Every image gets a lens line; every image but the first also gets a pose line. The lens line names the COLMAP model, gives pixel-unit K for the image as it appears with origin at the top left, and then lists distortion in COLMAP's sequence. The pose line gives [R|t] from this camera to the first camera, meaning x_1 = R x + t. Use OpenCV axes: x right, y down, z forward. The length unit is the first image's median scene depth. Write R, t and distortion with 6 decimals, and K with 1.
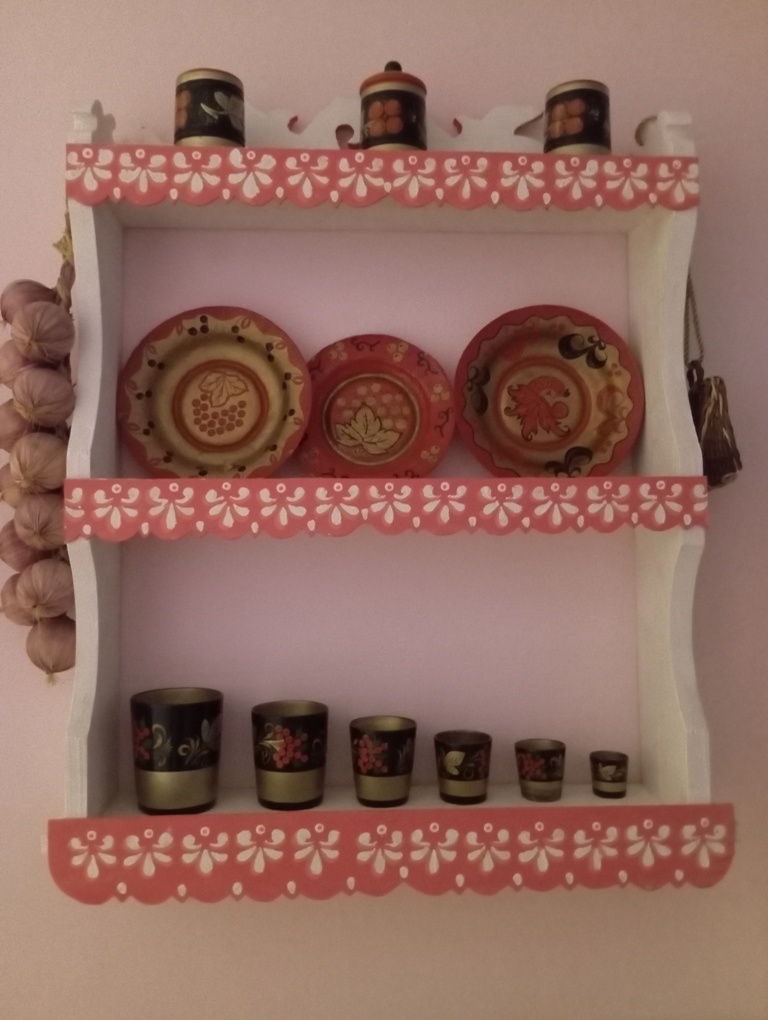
lens RADIAL K [[846.6, 0, 384.0], [0, 846.6, 510.0], [0, 0, 1]] dist [0.004439, 0.004277]
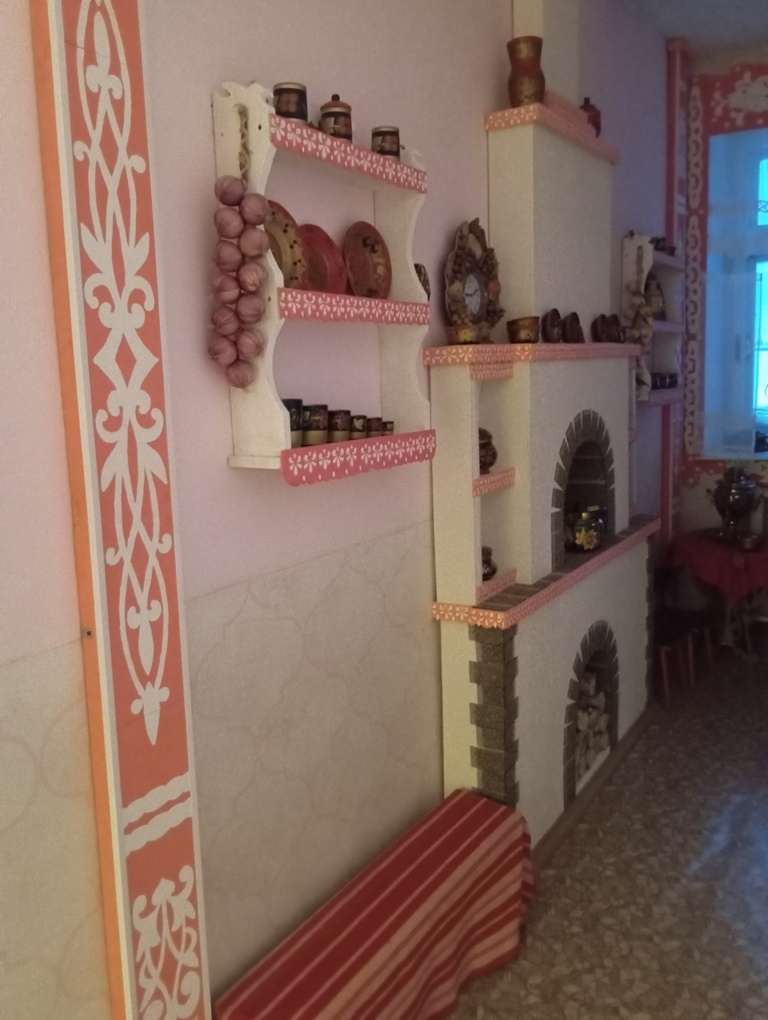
lens RADIAL K [[846.6, 0, 384.0], [0, 846.6, 510.0], [0, 0, 1]] dist [0.004439, 0.004277]
pose [[0.572278, -0.137484, 0.808453, -1.611124], [-0.004267, 0.985334, 0.170584, 0.118247], [-0.820049, -0.101071, 0.563298, -0.351056]]
